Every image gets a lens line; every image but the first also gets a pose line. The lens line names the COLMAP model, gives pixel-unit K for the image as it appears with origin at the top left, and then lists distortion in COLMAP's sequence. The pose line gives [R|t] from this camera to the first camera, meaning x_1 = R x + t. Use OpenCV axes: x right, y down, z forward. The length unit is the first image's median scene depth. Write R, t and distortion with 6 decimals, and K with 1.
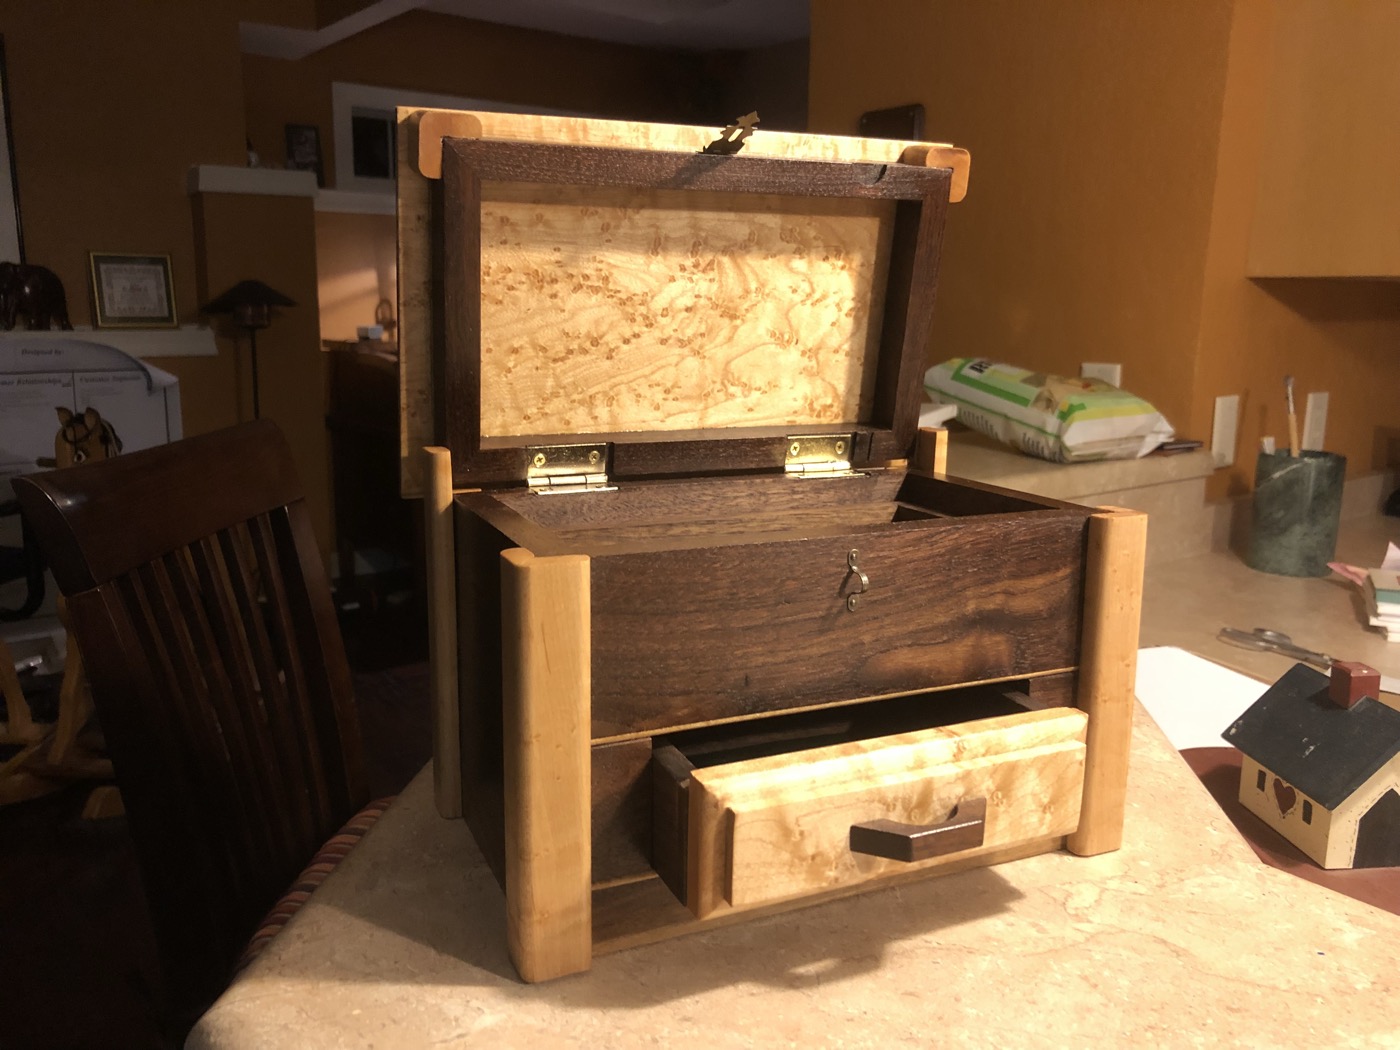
lens RADIAL K [[1176.0, 0, 700.0], [0, 1176.0, 525.0], [0, 0, 1]] dist [-0.002485, -0.006689]
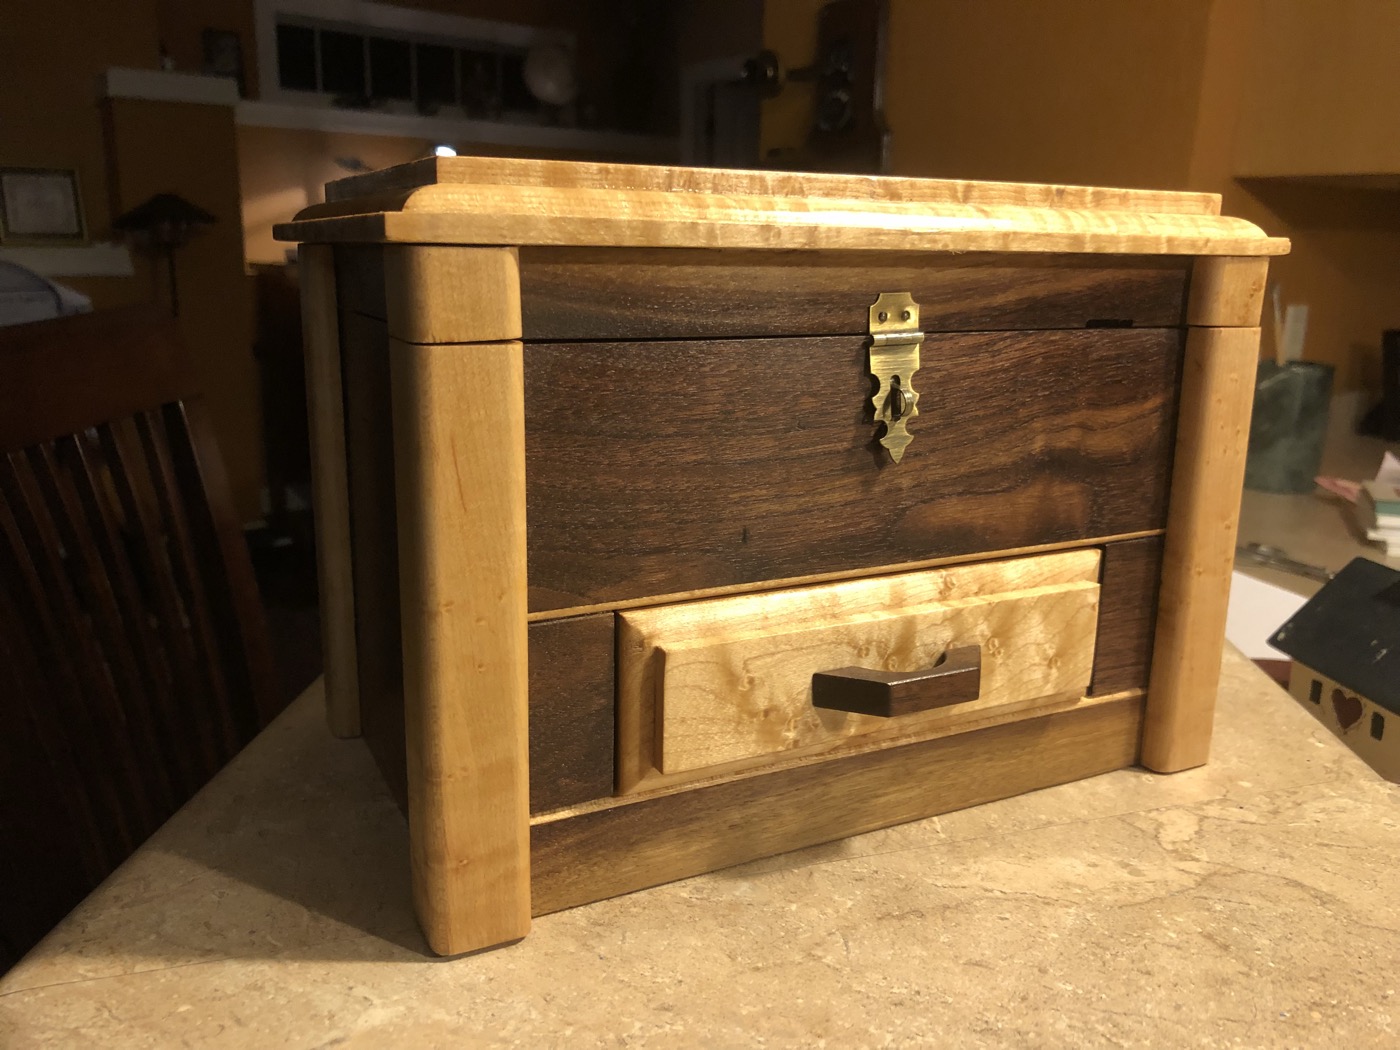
lens RADIAL K [[1120.3, 0, 700.0], [0, 1120.3, 525.0], [0, 0, 1]] dist [0.053234, -0.092827]
pose [[0.998618, -0.001075, 0.052536, -0.024306], [-0.000856, 0.999326, 0.036707, 0.101541], [-0.052540, -0.036701, 0.997944, 0.316604]]
